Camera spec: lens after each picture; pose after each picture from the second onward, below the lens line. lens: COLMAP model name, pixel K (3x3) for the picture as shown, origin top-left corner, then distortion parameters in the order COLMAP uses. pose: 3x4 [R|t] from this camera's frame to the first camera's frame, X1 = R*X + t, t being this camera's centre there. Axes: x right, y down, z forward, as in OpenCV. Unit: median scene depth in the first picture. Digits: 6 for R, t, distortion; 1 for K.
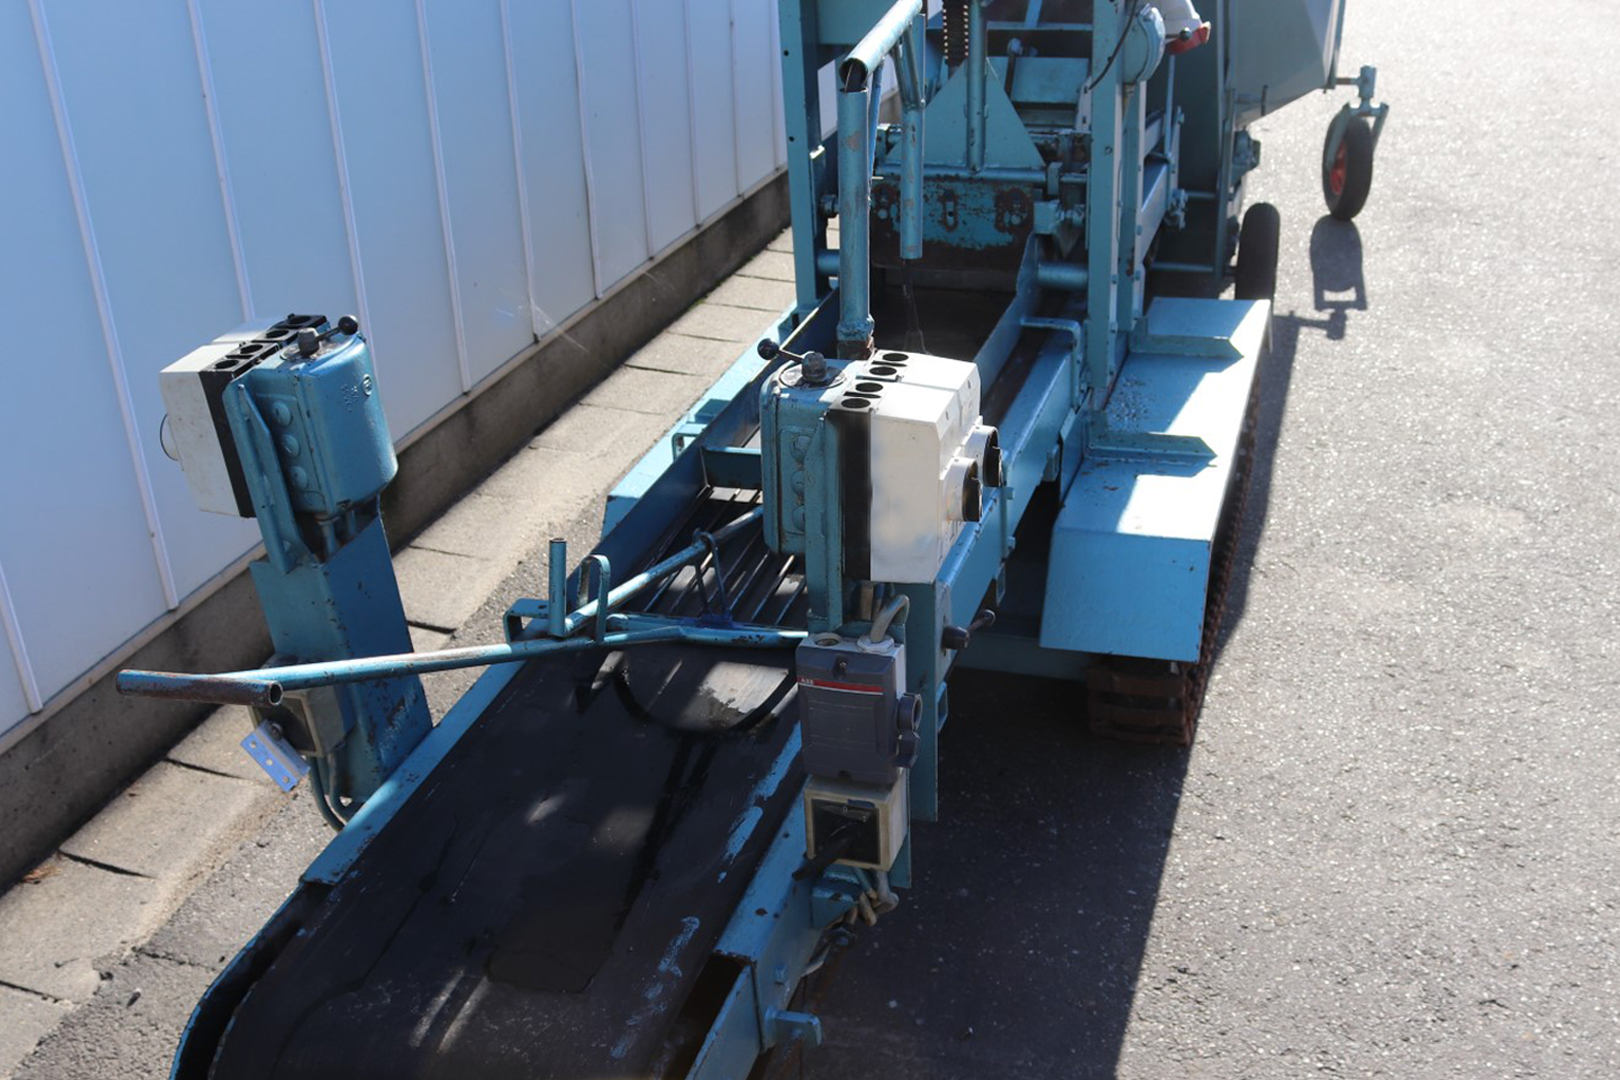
lens RADIAL K [[1666.1, 0, 812.5], [0, 1666.1, 653.6], [0, 0, 1]] dist [-0.133060, 0.022808]
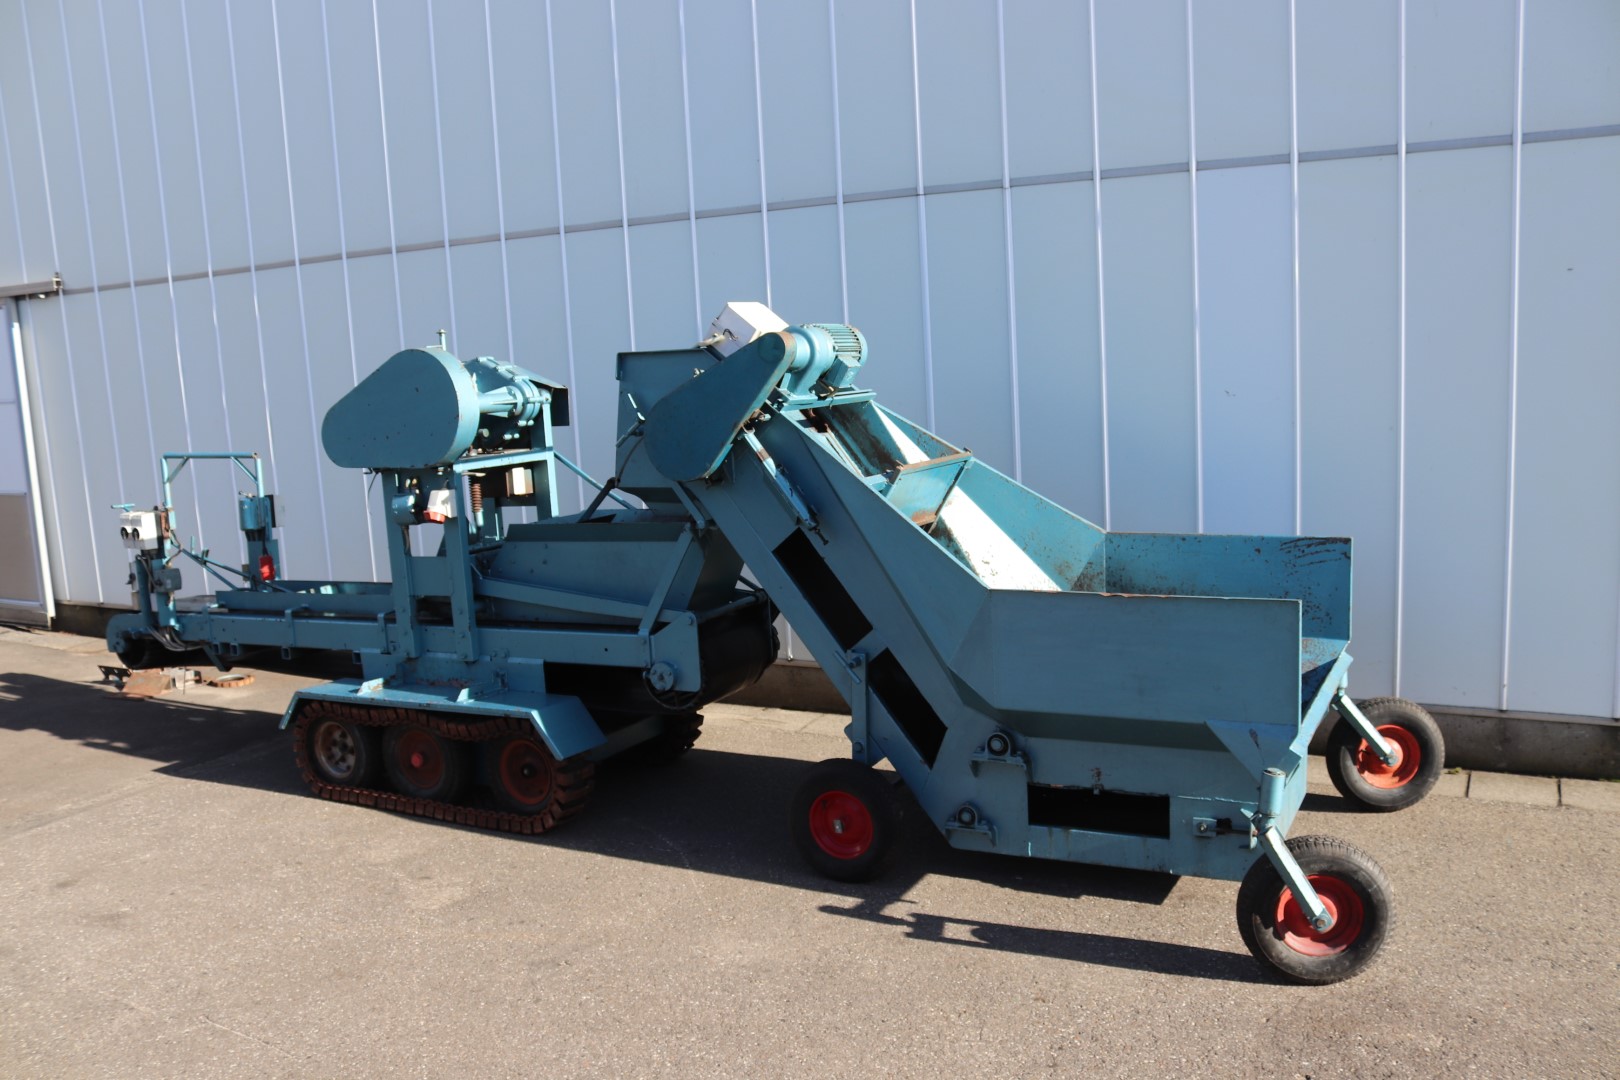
lens RADIAL K [[1356.7, 0, 814.7], [0, 1356.7, 547.5], [0, 0, 1]] dist [-0.166594, 0.146398]
pose [[-0.177563, 0.181783, -0.967174, 1.313690], [-0.434918, 0.867112, 0.242822, -0.710629], [0.882790, 0.463758, -0.074907, 1.157599]]
